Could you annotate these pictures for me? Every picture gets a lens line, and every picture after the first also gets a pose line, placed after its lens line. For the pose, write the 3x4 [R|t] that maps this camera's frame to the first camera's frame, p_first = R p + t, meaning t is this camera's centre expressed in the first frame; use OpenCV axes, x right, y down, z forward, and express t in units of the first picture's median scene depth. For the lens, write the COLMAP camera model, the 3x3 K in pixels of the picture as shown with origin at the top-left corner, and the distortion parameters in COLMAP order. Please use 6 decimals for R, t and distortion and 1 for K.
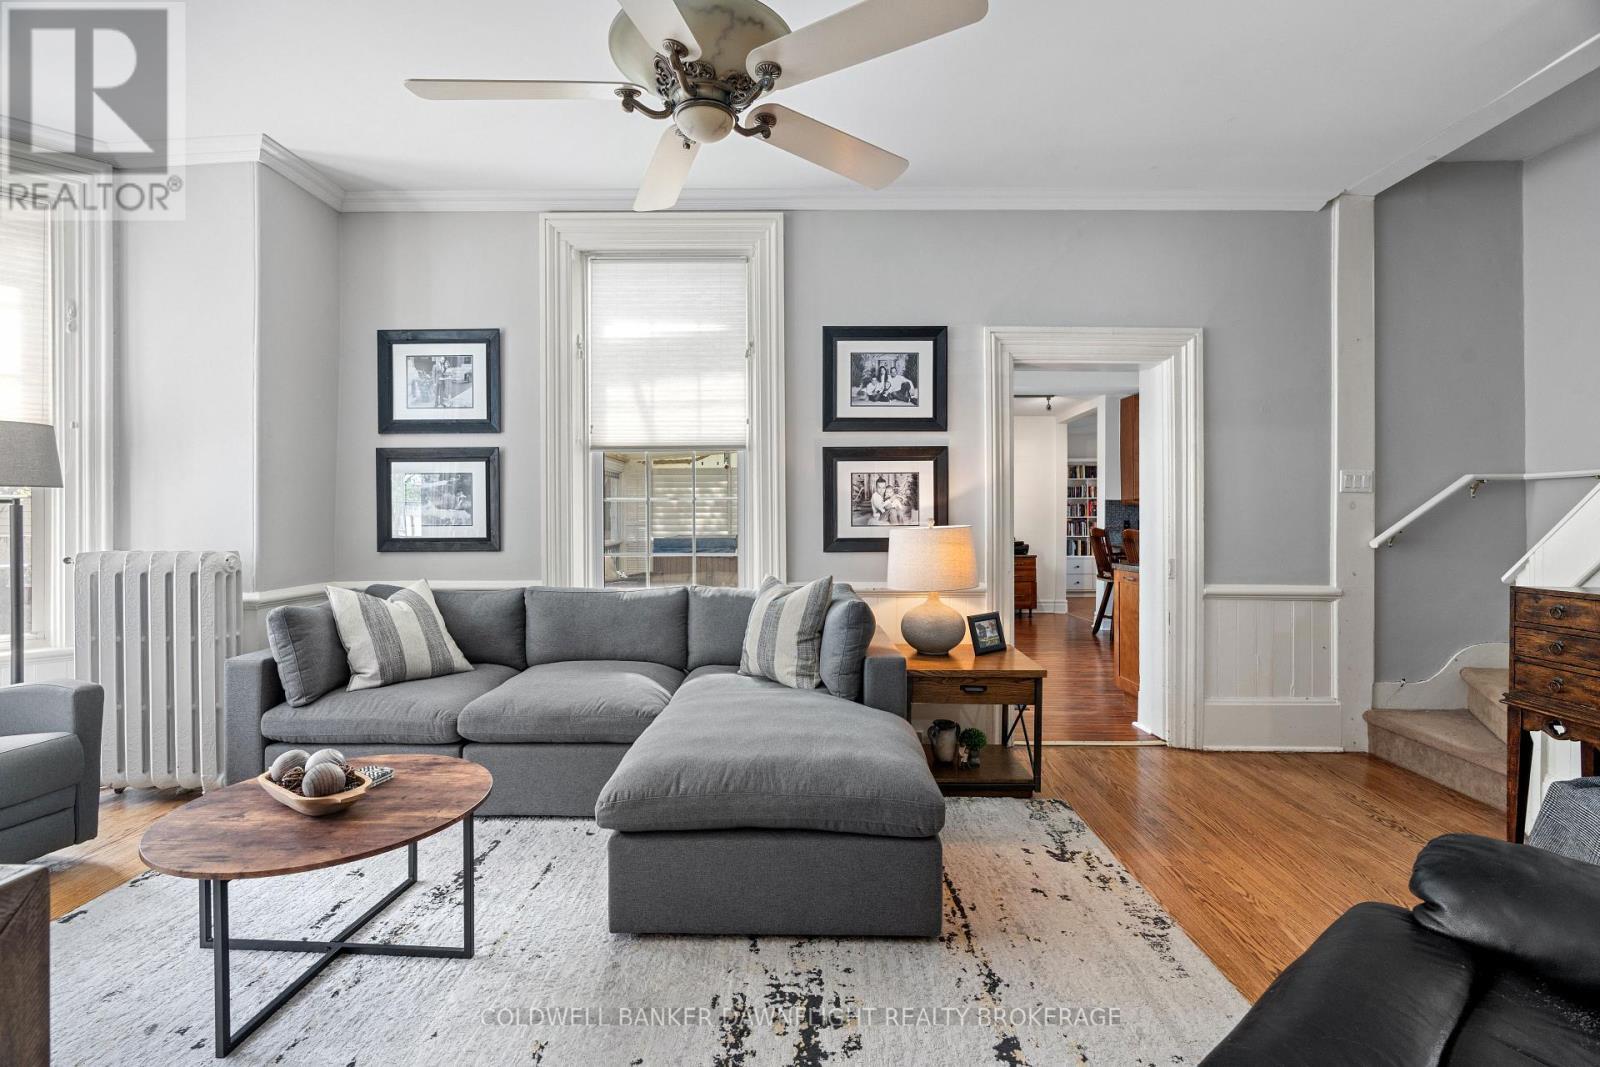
lens RADIAL K [[709.9, 0, 808.9], [0, 709.9, 525.4], [0, 0, 1]] dist [-0.010036, 0.000823]
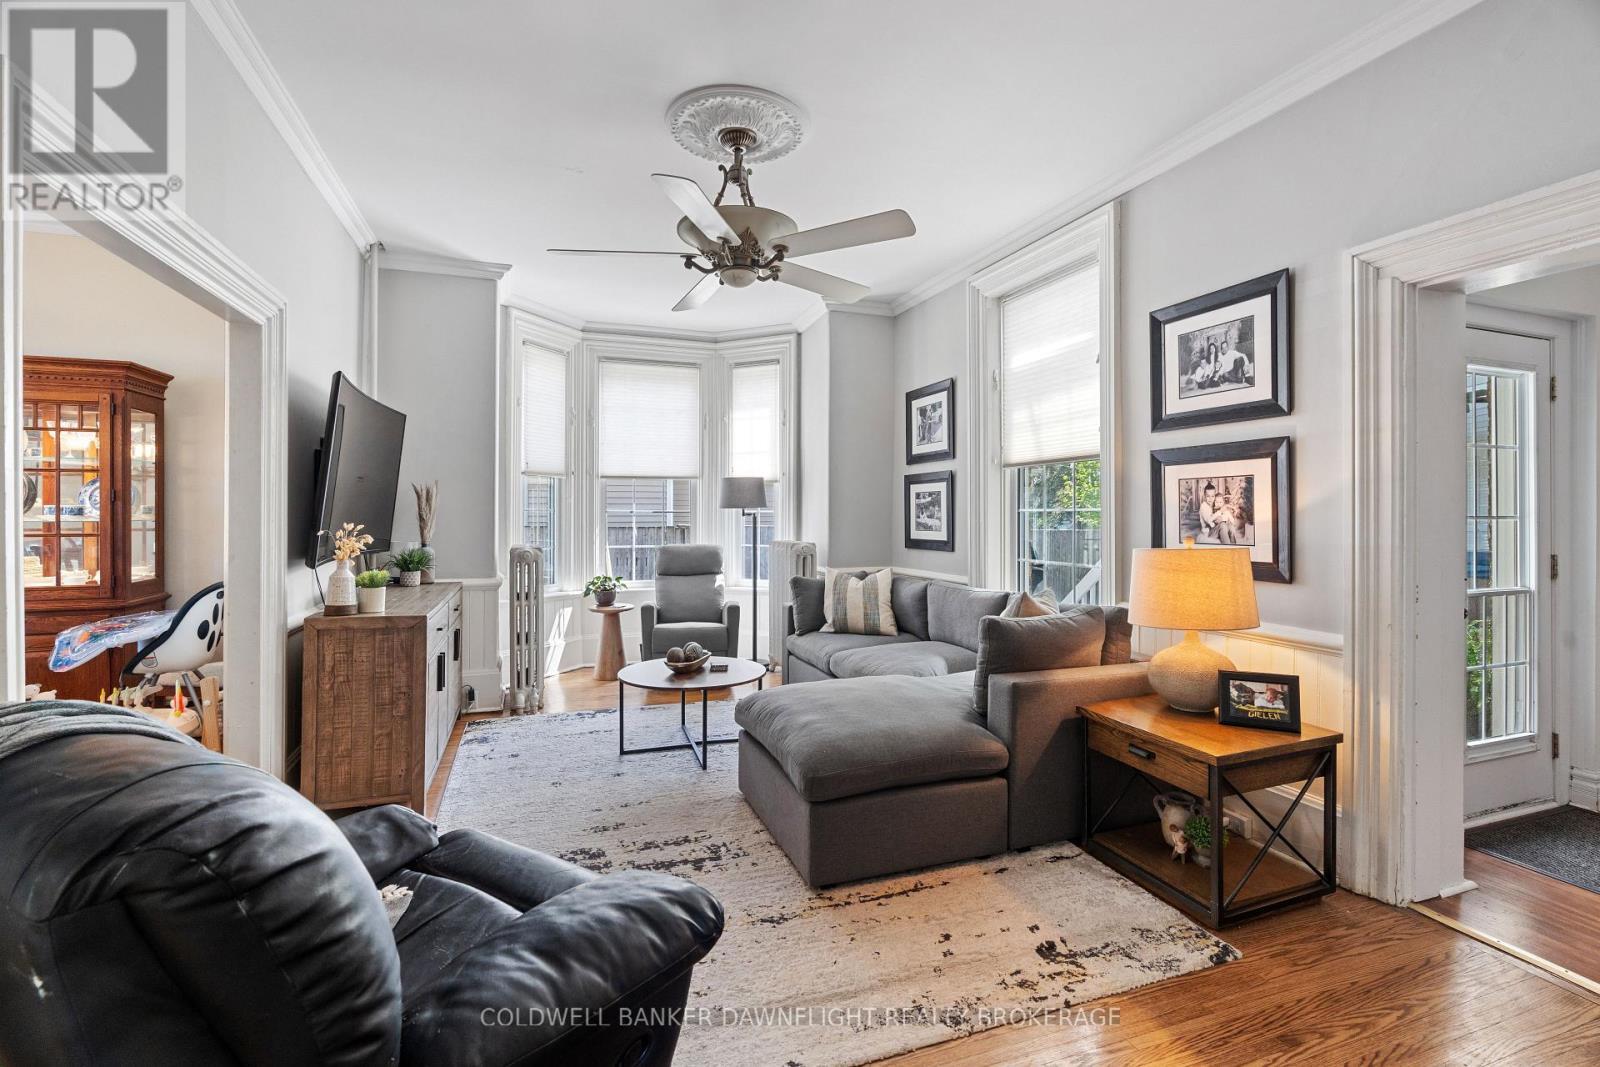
lens RADIAL K [[730.9, 0, 811.4], [0, 730.9, 516.4], [0, 0, 1]] dist [0.001550, 0.000670]
pose [[0.362707, 0.006235, -0.931882, 0.705680], [-0.008062, 0.999961, 0.003553, -0.029662], [0.931868, 0.006225, 0.362744, 0.285481]]
